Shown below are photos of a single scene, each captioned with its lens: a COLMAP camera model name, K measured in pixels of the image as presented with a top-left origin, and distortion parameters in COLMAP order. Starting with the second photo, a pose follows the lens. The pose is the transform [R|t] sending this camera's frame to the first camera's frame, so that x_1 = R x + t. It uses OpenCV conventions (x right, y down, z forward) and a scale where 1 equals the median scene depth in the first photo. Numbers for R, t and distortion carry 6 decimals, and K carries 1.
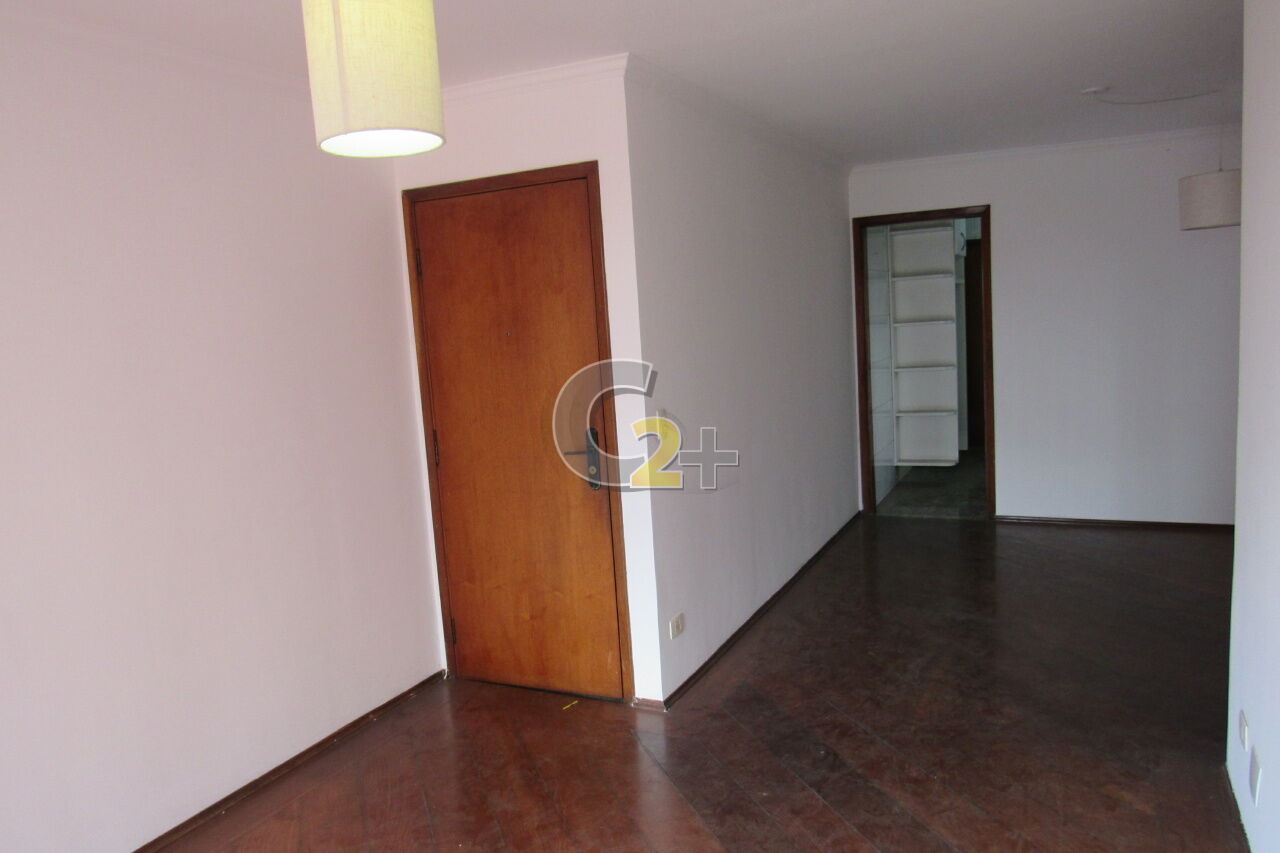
lens RADIAL K [[918.5, 0, 636.5], [0, 918.5, 430.5], [0, 0, 1]] dist [-0.010263, -0.000983]
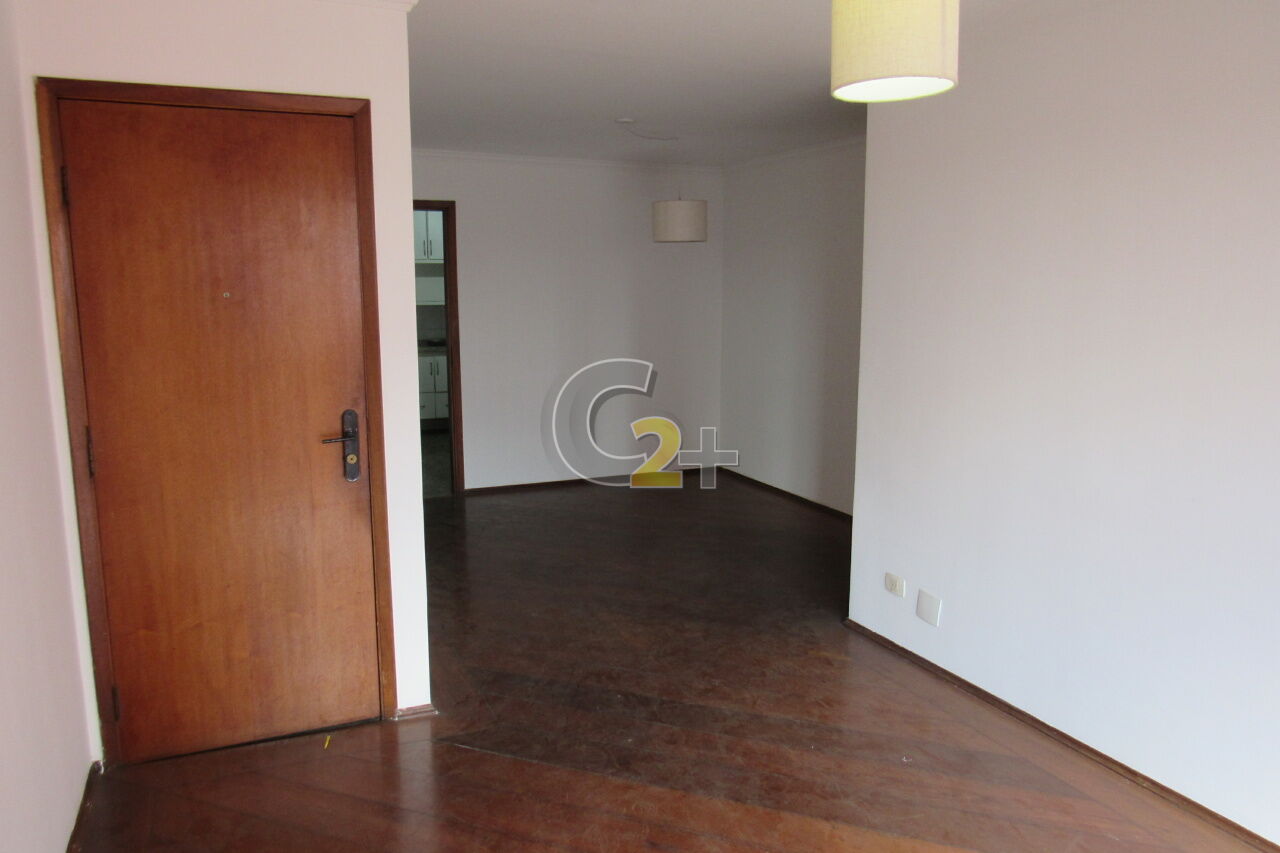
lens RADIAL K [[918.5, 0, 636.5], [0, 918.5, 430.5], [0, 0, 1]] dist [-0.010263, -0.000983]
pose [[0.656661, -0.059774, 0.751814, -0.513120], [0.058734, 0.997880, 0.028037, 0.007899], [-0.751896, 0.025746, 0.658779, 0.232331]]
